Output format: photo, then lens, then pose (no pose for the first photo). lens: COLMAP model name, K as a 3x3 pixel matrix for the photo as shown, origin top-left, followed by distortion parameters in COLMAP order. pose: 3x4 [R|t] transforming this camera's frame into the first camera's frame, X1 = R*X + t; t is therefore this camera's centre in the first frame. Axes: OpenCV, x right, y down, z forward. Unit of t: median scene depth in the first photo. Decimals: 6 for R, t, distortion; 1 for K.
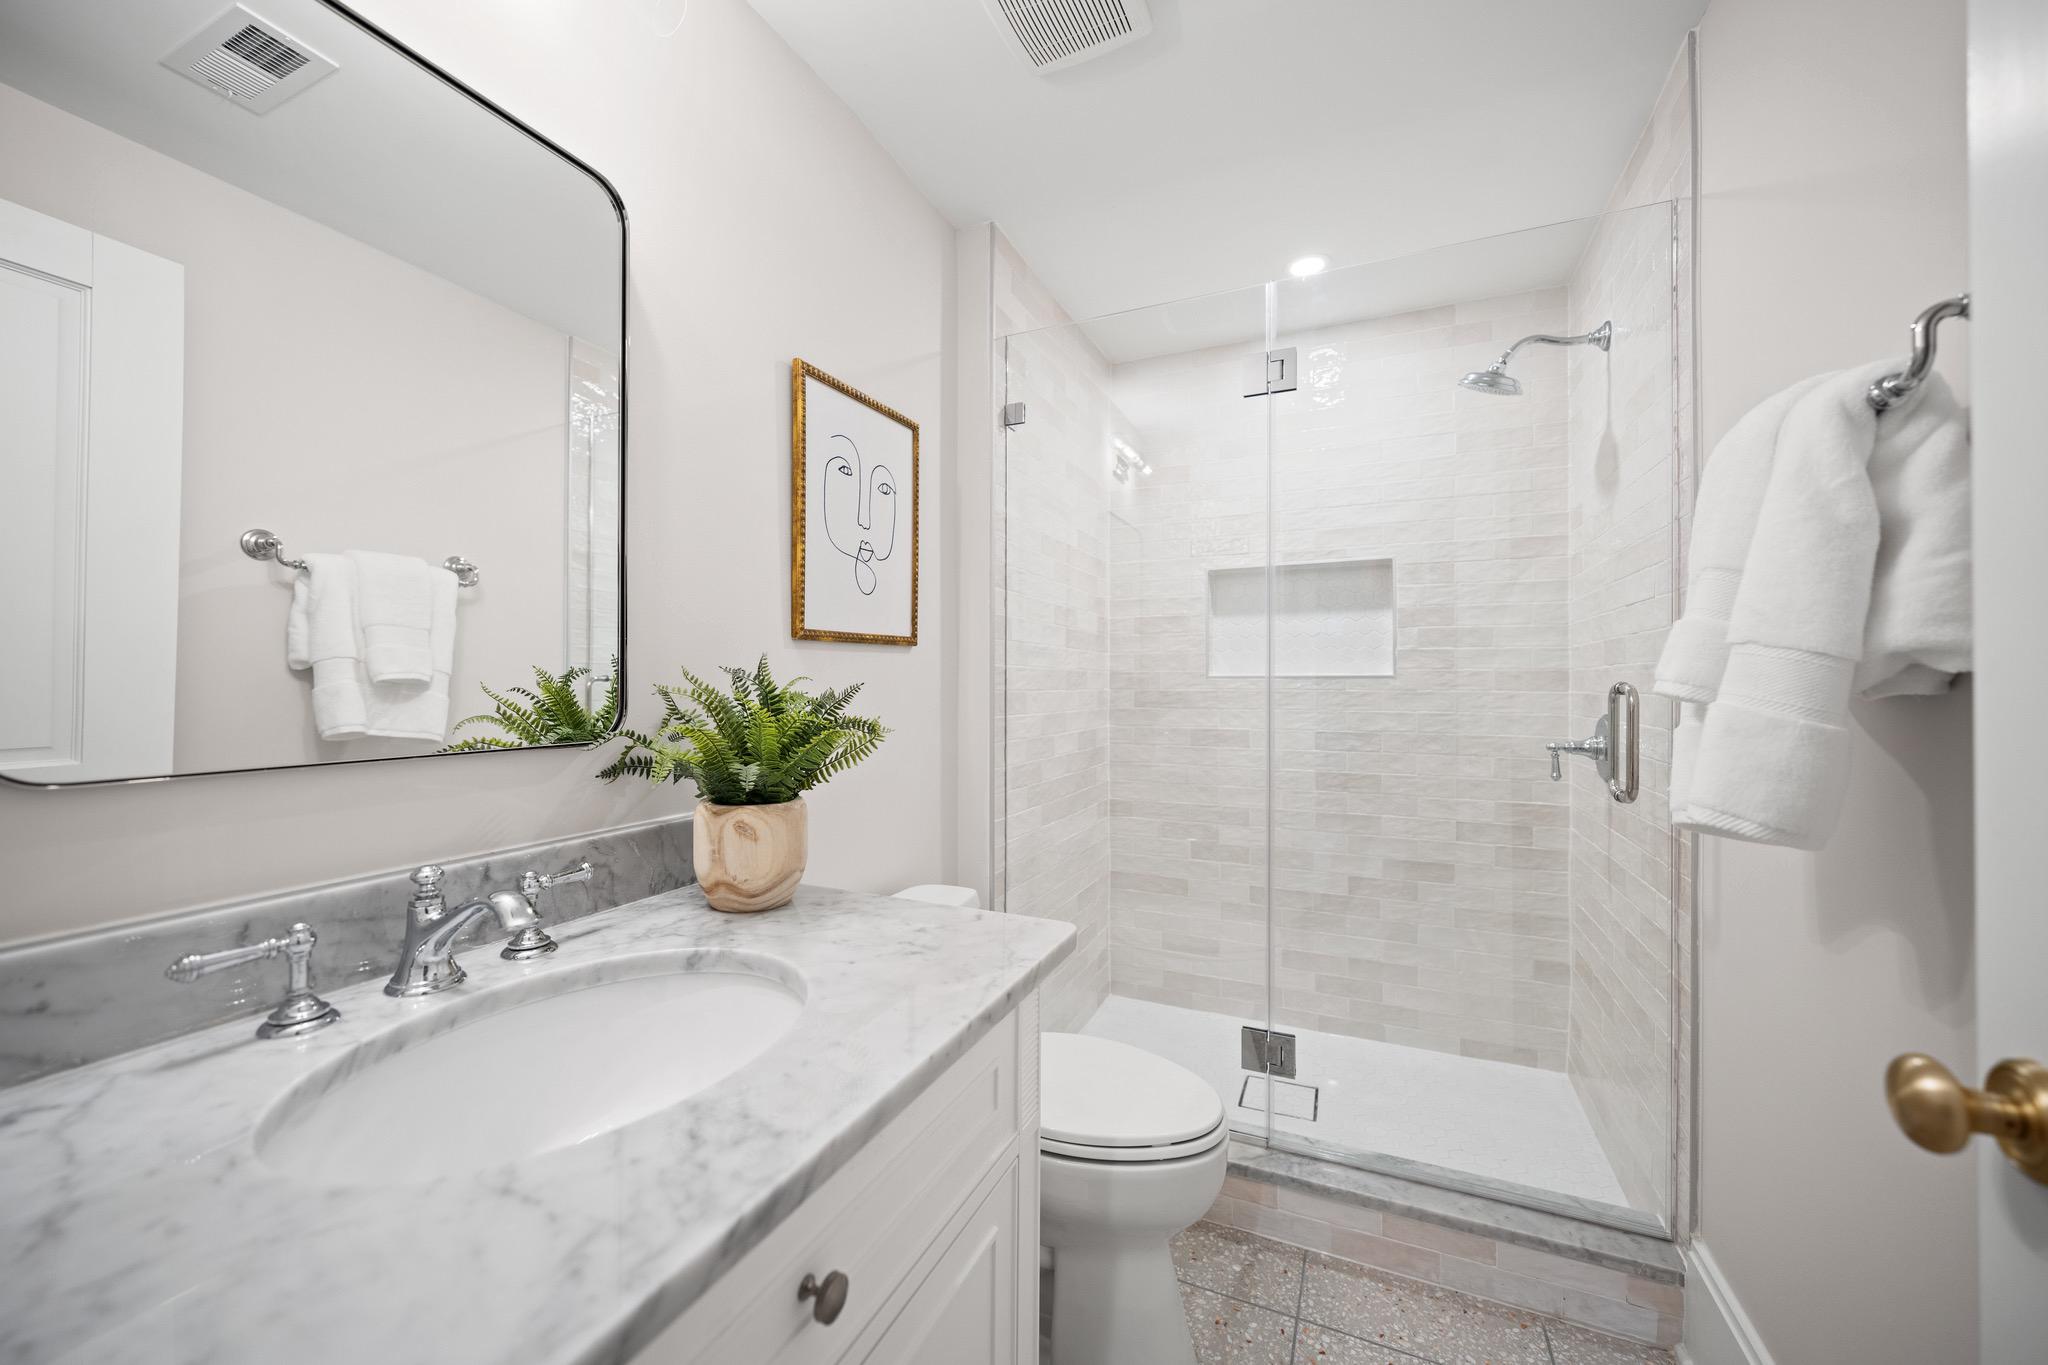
lens RADIAL K [[776.0, 0, 1024.0], [0, 776.0, 682.5], [0, 0, 1]] dist [0.010078, 0.000066]
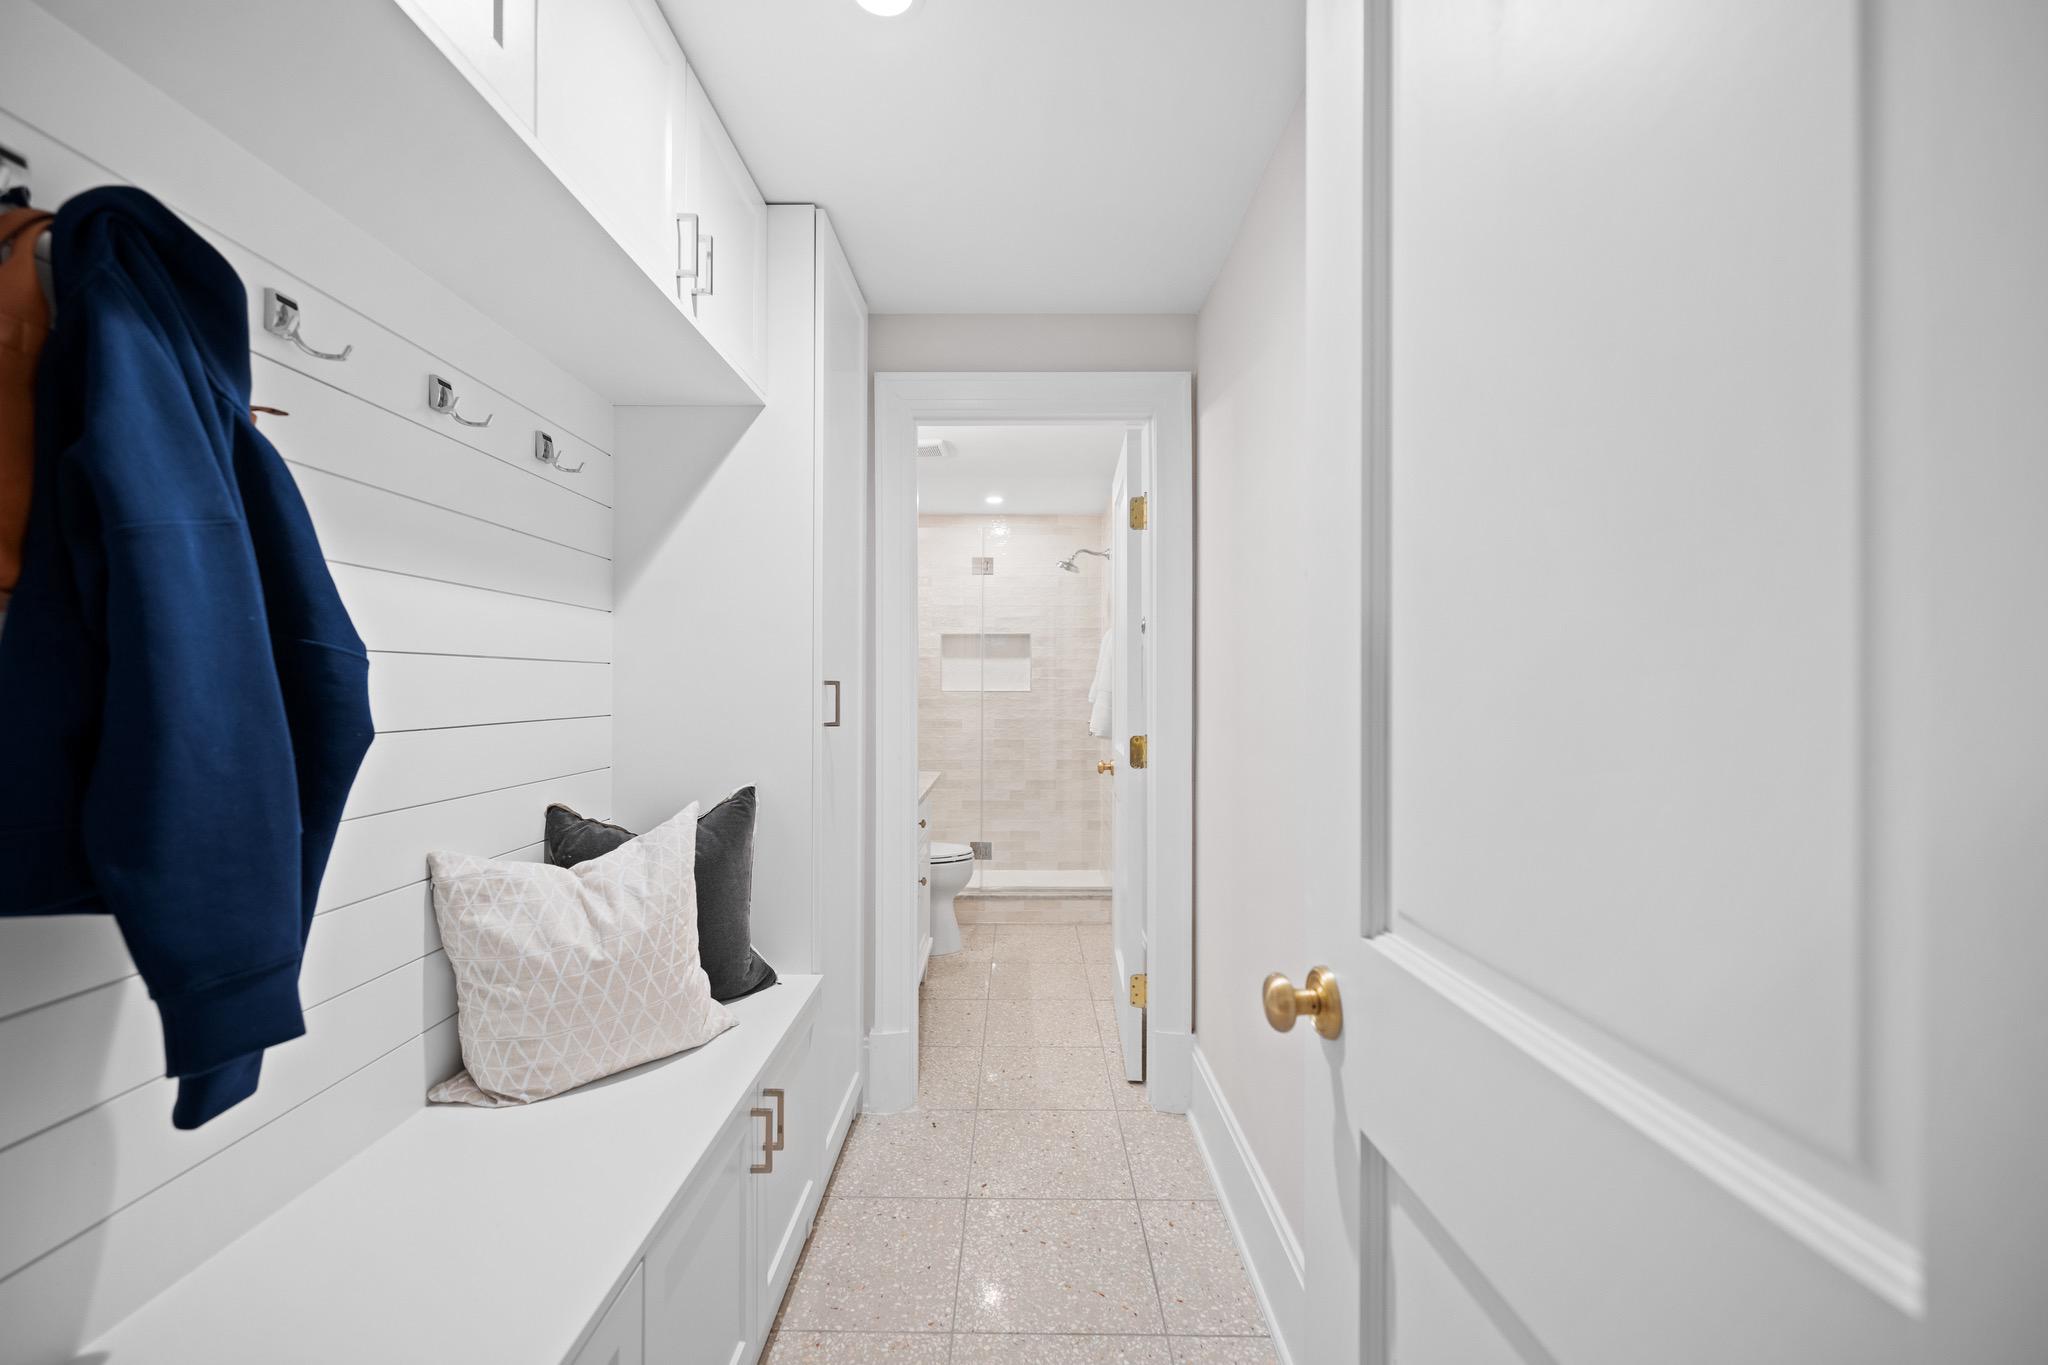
lens RADIAL K [[776.0, 0, 1024.0], [0, 776.0, 682.5], [0, 0, 1]] dist [0.010078, 0.000066]
pose [[0.908908, 0.008934, 0.416900, -0.405160], [-0.004243, 0.999917, -0.012177, -0.006393], [-0.416974, 0.009299, 0.908871, -0.877492]]
